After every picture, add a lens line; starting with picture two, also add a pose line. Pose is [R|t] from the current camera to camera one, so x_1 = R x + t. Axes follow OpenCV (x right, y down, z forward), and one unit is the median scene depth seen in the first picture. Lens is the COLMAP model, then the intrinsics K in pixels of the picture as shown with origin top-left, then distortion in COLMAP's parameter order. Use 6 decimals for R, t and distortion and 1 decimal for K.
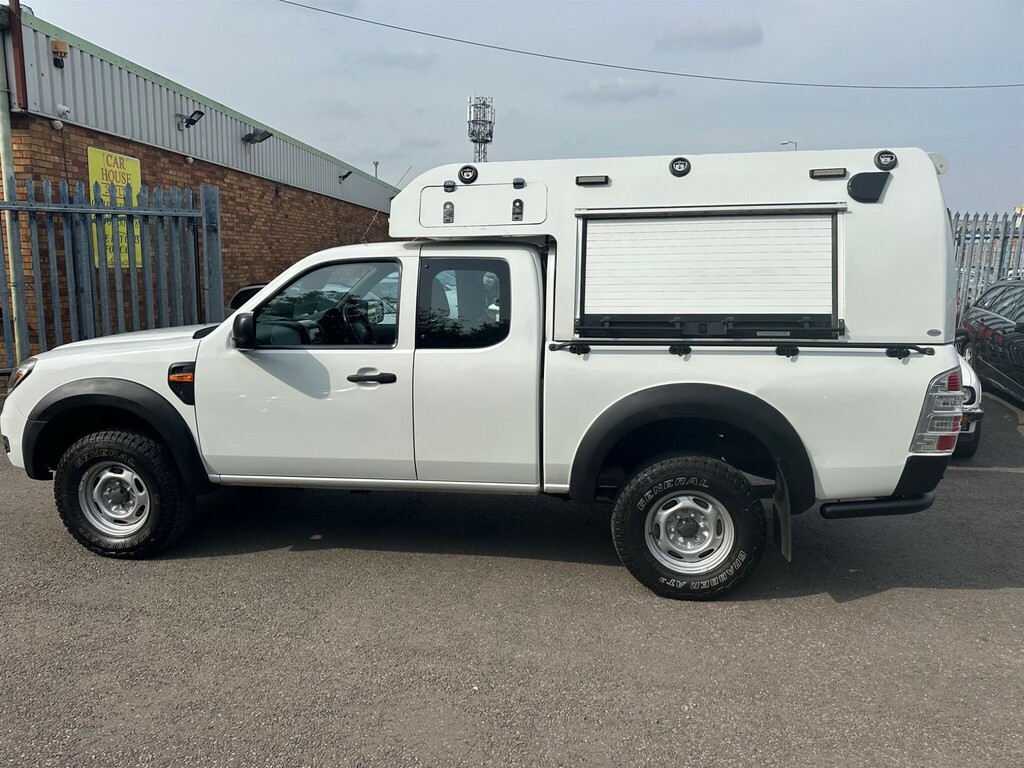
lens RADIAL K [[722.2, 0, 509.2], [0, 722.2, 374.6], [0, 0, 1]] dist [0.055557, -0.041926]
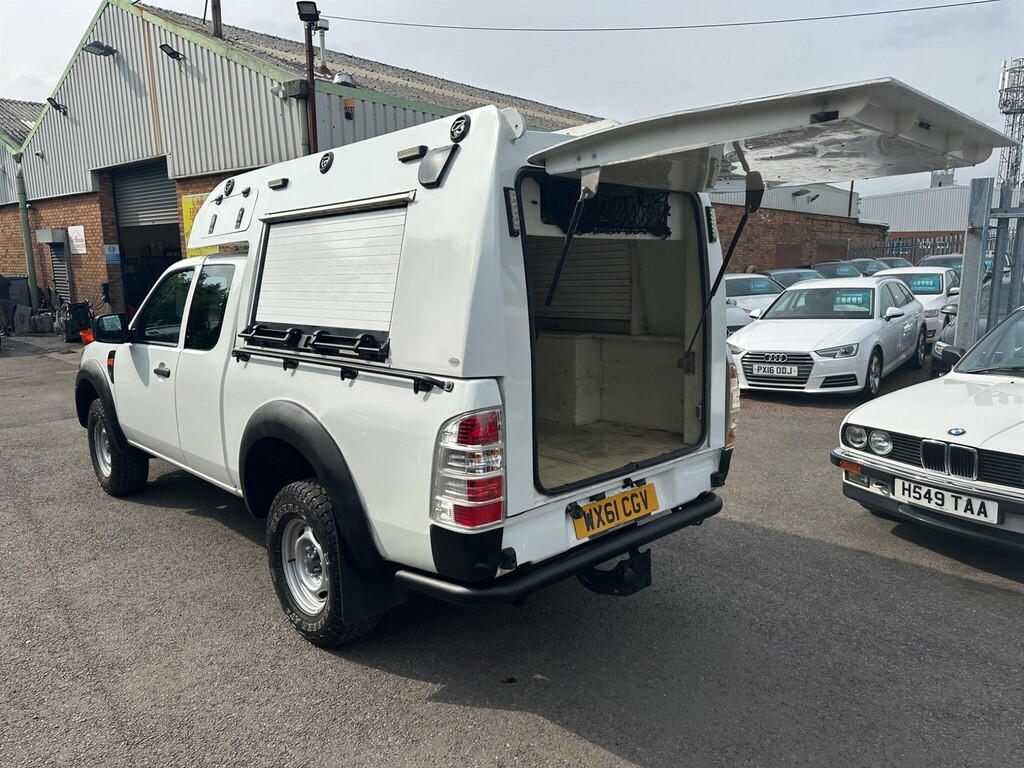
lens RADIAL K [[724.6, 0, 515.8], [0, 724.6, 378.2], [0, 0, 1]] dist [0.051056, -0.060754]
pose [[0.791520, 0.076011, -0.606398, 0.918989], [-0.076086, 0.996772, 0.025631, -0.055007], [0.606389, 0.025851, 0.794748, 0.400804]]
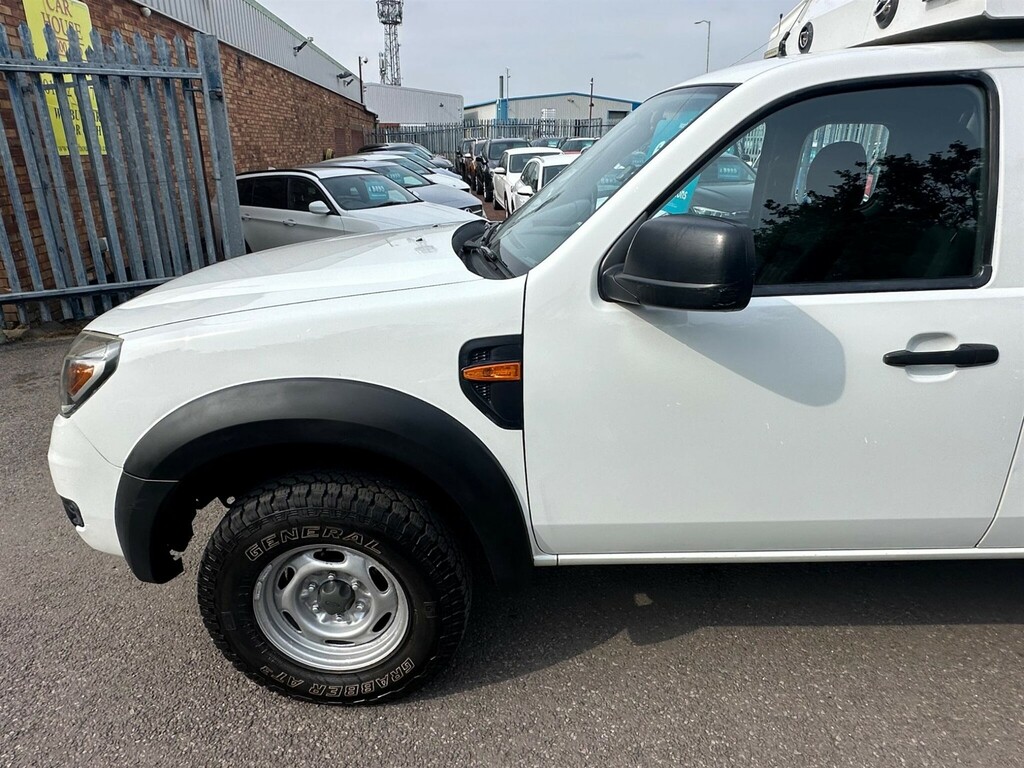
lens RADIAL K [[642.3, 0, 507.3], [0, 642.3, 373.4], [0, 0, 1]] dist [-0.000851, 0.000930]
pose [[0.990384, -0.066020, 0.121575, -0.487094], [0.042696, 0.981751, 0.185316, -0.067212], [-0.131591, -0.178343, 0.975129, 0.616039]]
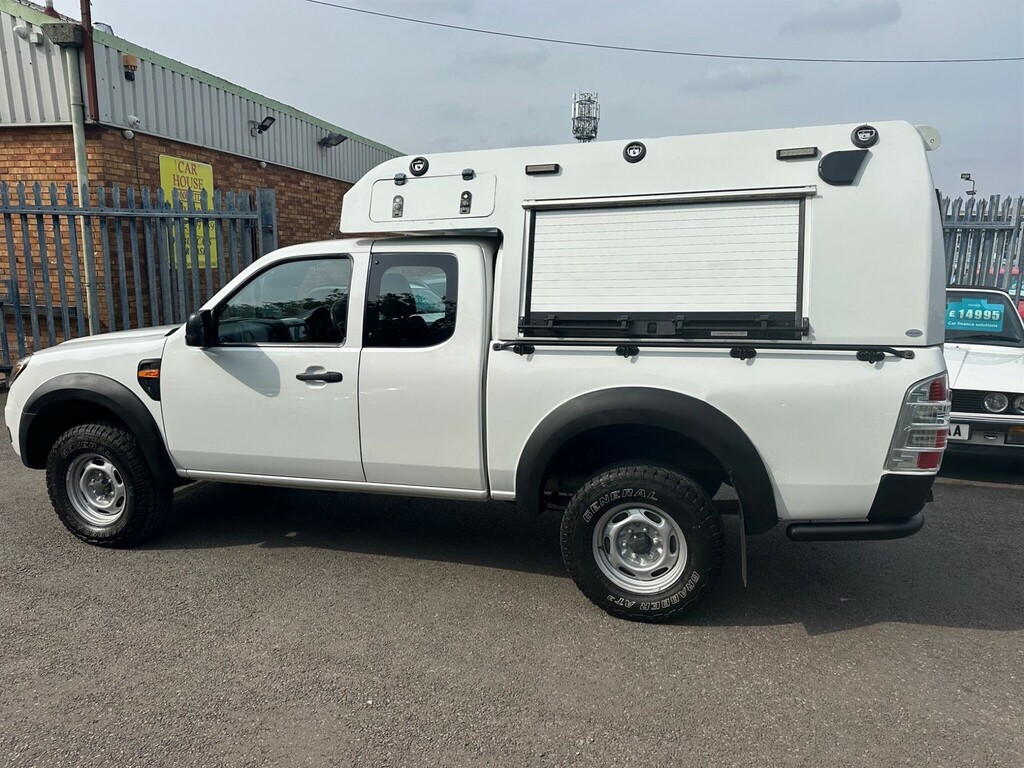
lens RADIAL K [[721.7, 0, 508.0], [0, 721.7, 378.4], [0, 0, 1]] dist [0.063789, -0.052960]
pose [[0.988932, 0.013512, -0.147753, 0.200906], [-0.012456, 0.999890, 0.008069, -0.003896], [0.147846, -0.006140, 0.988991, 0.059935]]
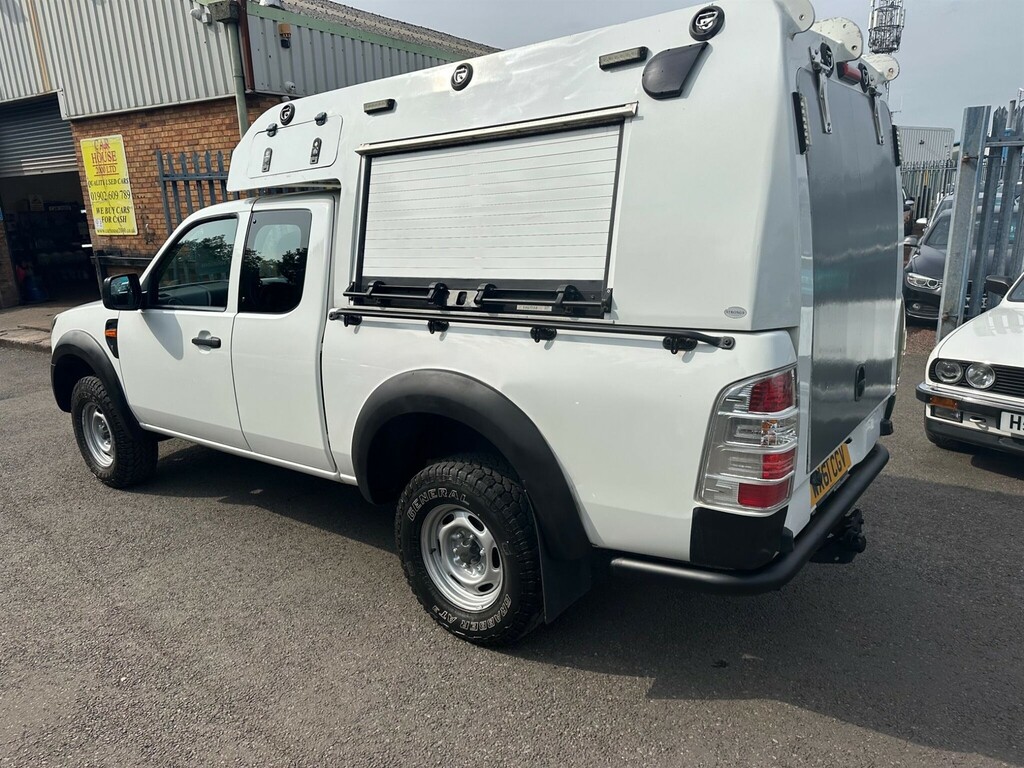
lens RADIAL K [[720.2, 0, 512.0], [0, 720.2, 384.0], [0, 0, 1]] dist [0.068116, -0.078561]
pose [[0.871918, 0.074241, -0.483990, 0.613870], [-0.031079, 0.994837, 0.096611, -0.043516], [0.488664, -0.069195, 0.869724, 0.335336]]
